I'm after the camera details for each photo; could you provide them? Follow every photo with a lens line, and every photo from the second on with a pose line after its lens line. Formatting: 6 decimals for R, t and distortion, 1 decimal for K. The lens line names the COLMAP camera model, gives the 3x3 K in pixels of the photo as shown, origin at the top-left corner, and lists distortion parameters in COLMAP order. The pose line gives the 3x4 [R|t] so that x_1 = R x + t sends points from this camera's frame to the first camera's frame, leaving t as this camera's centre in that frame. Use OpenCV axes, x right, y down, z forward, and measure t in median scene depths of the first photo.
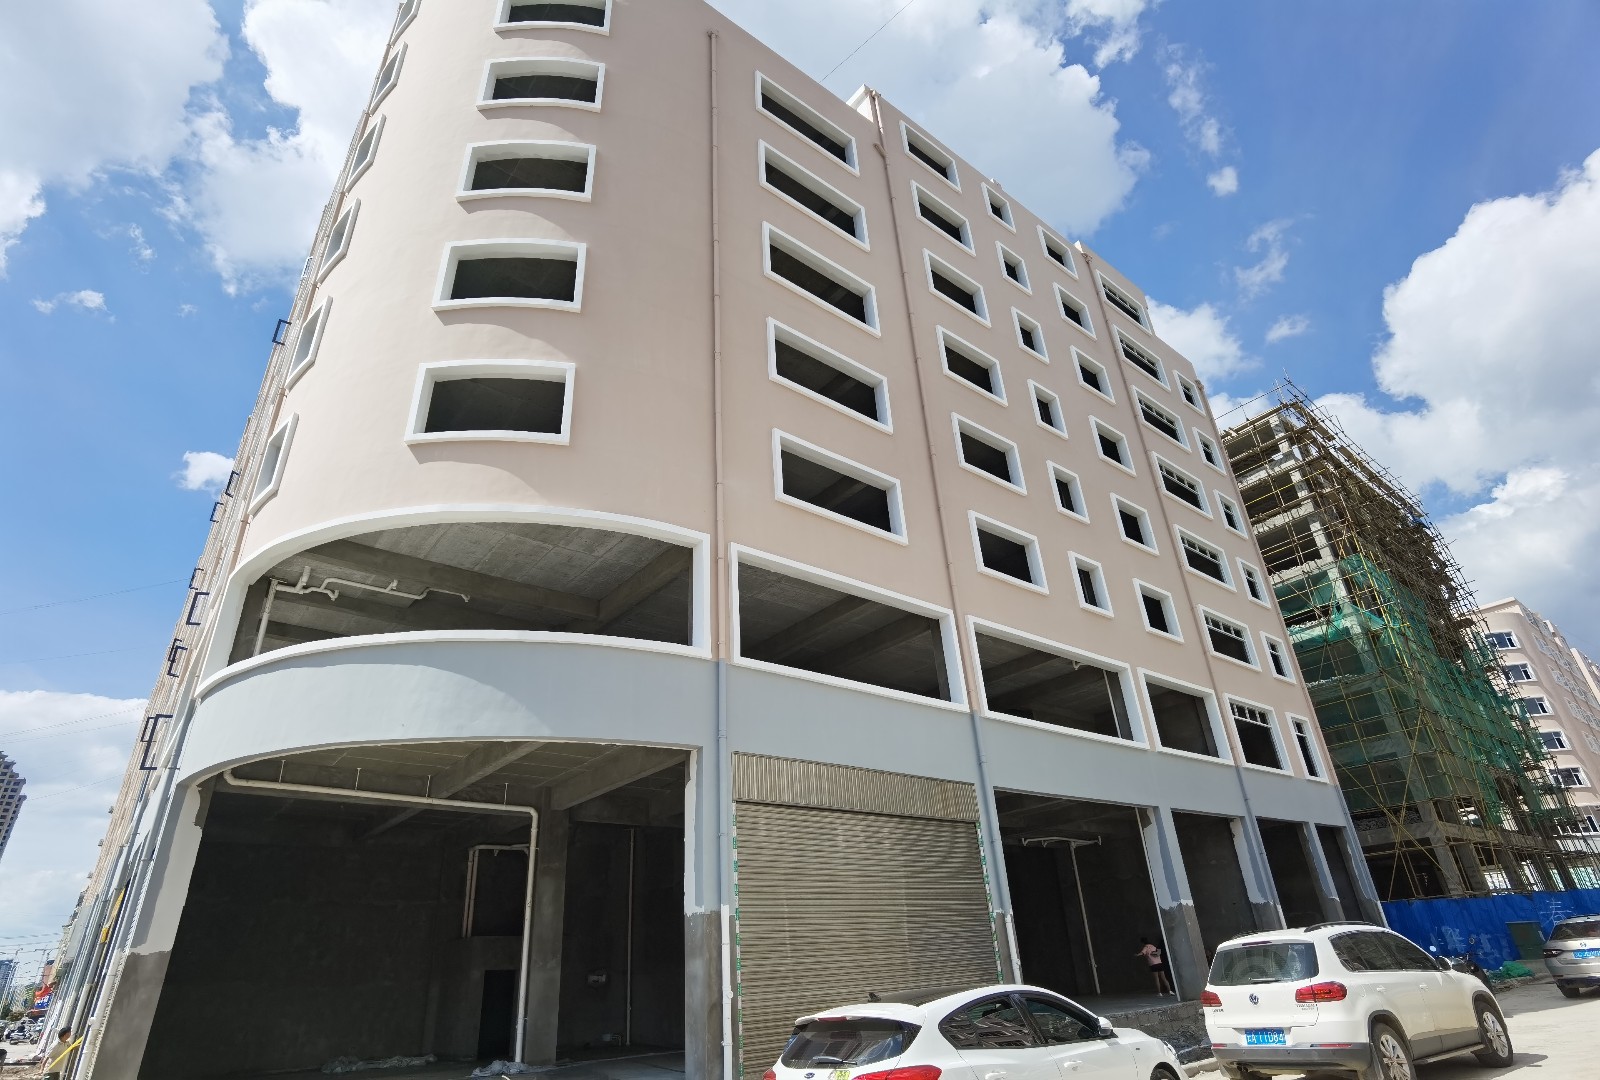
lens RADIAL K [[832.0, 0, 789.9], [0, 832.0, 556.8], [0, 0, 1]] dist [-0.070725, 0.044333]
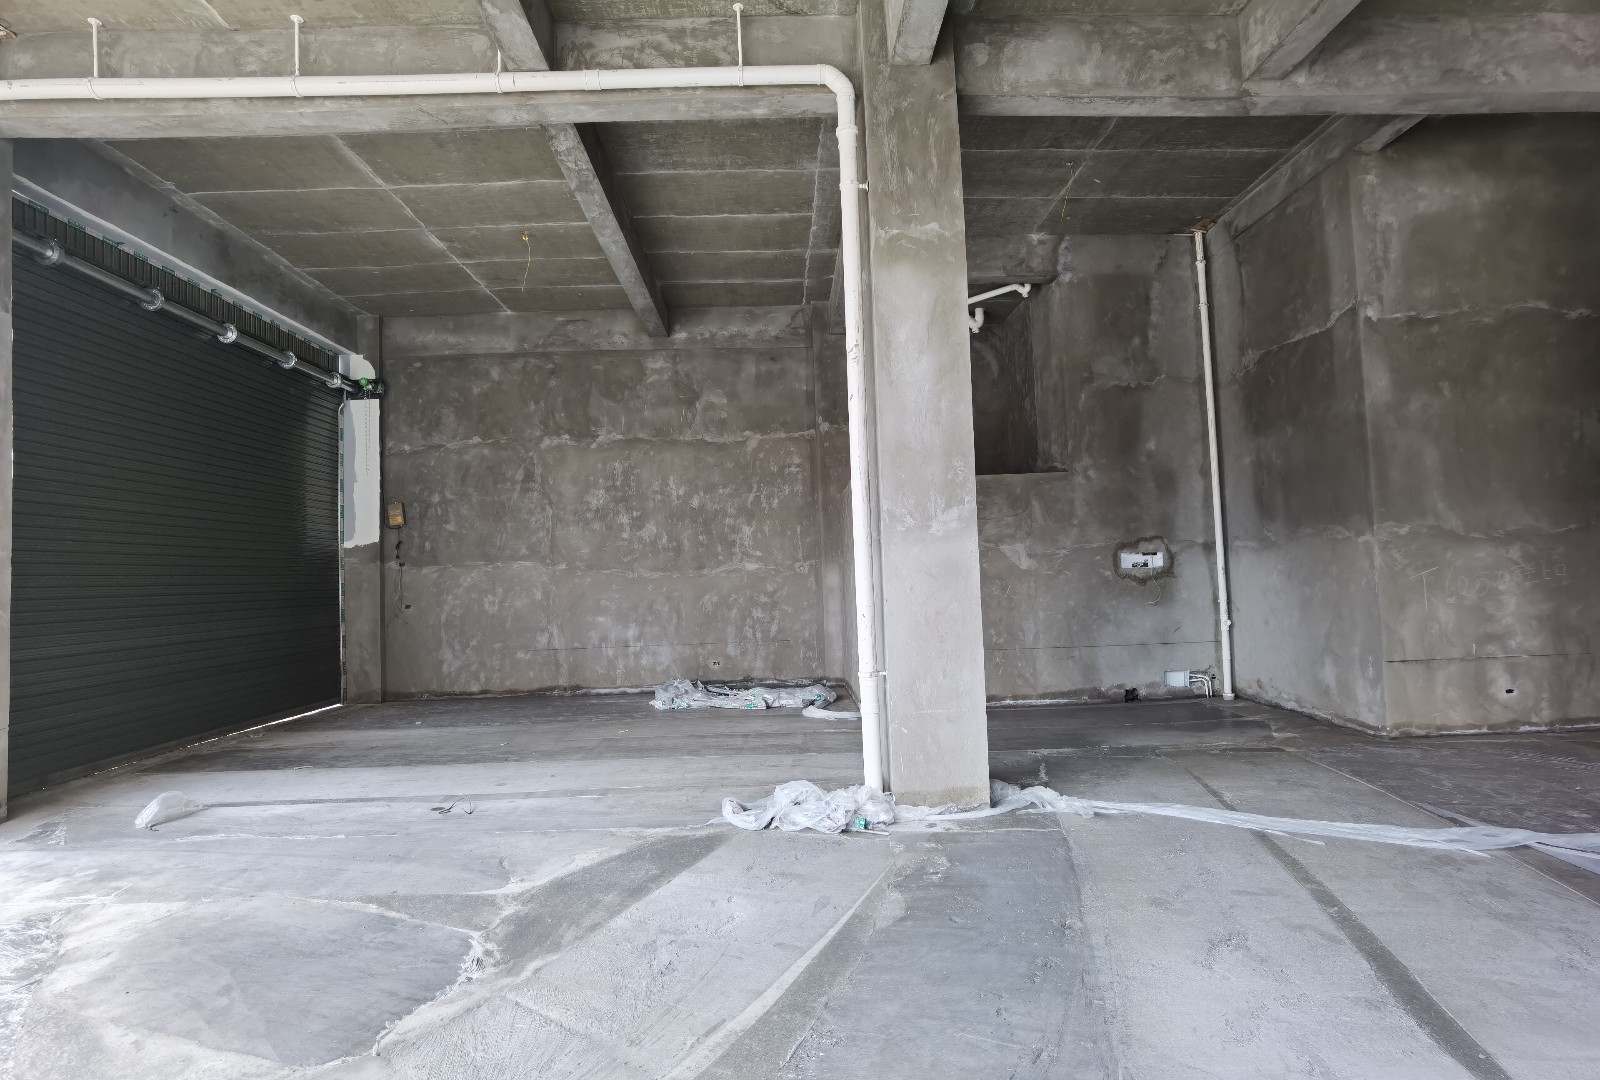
lens RADIAL K [[831.5, 0, 795.5], [0, 831.5, 535.6], [0, 0, 1]] dist [-0.014942, -0.000748]
pose [[0.795569, -0.000503, -0.605863, -0.155619], [0.267112, 0.897858, 0.350003, 0.410811], [0.543803, -0.440285, 0.714442, 0.807215]]
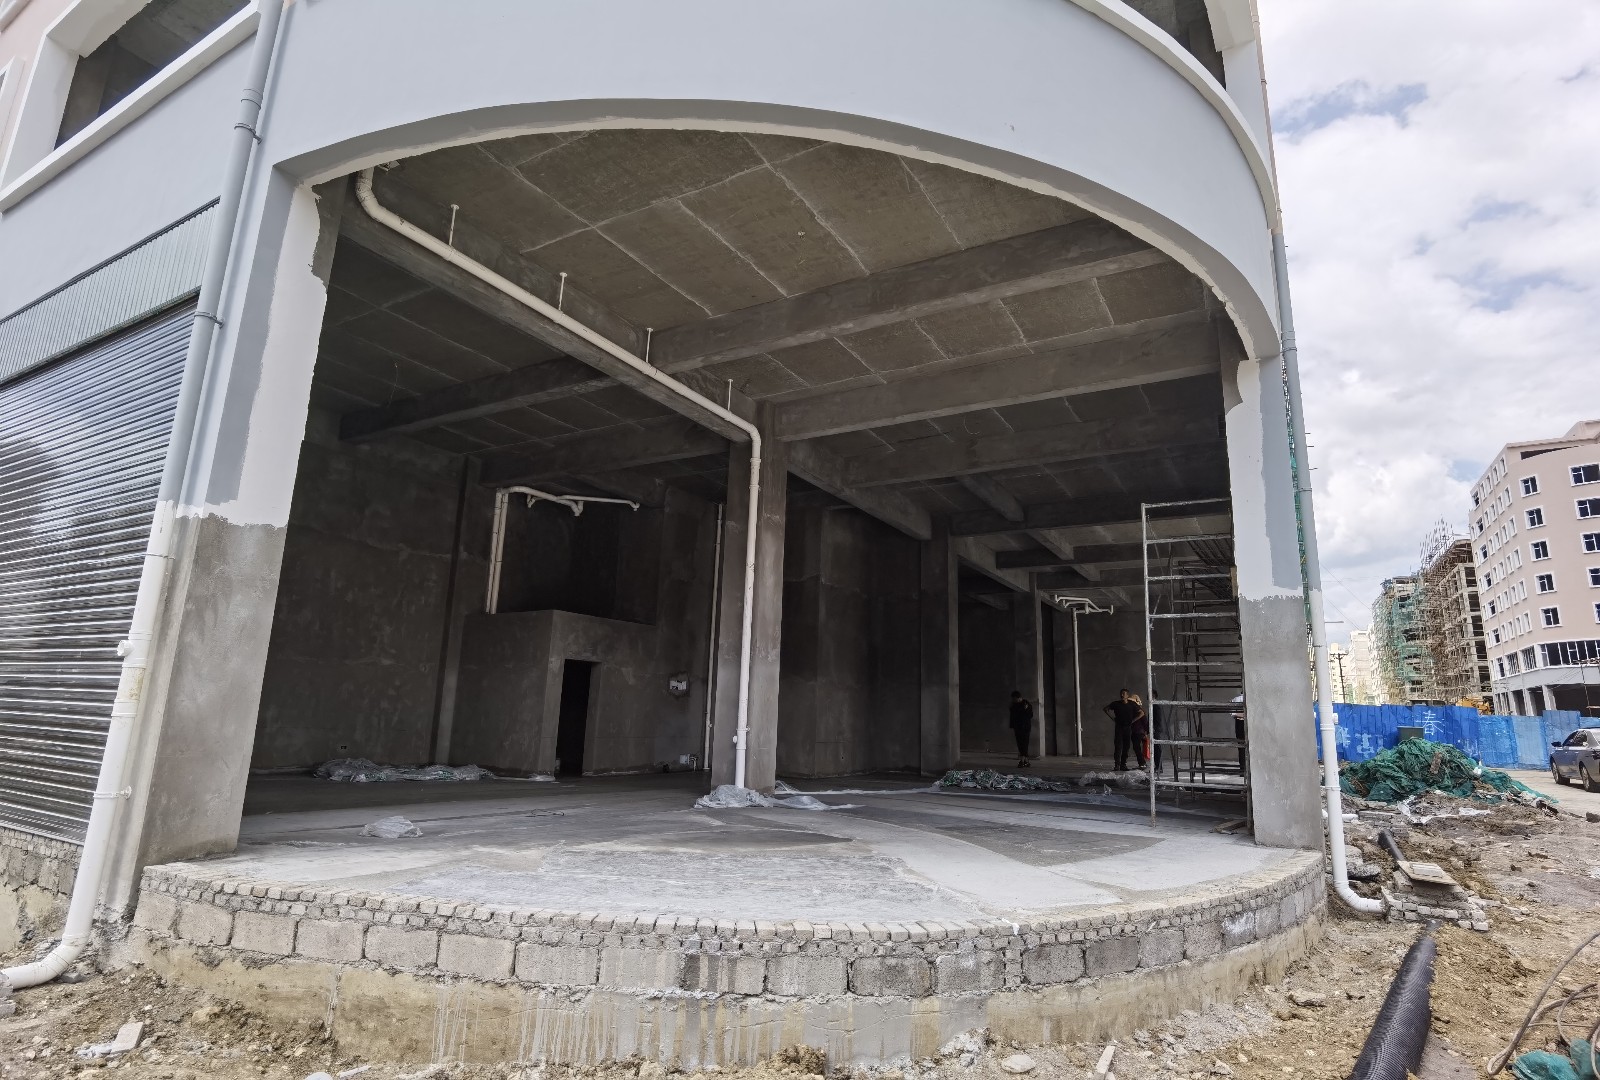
lens RADIAL K [[831.5, 0, 795.5], [0, 831.5, 535.6], [0, 0, 1]] dist [-0.014942, -0.000748]
pose [[0.931088, 0.161858, 0.326921, -0.564480], [-0.237891, 0.948809, 0.207773, 0.285869], [-0.276556, -0.271227, 0.921929, 0.435613]]
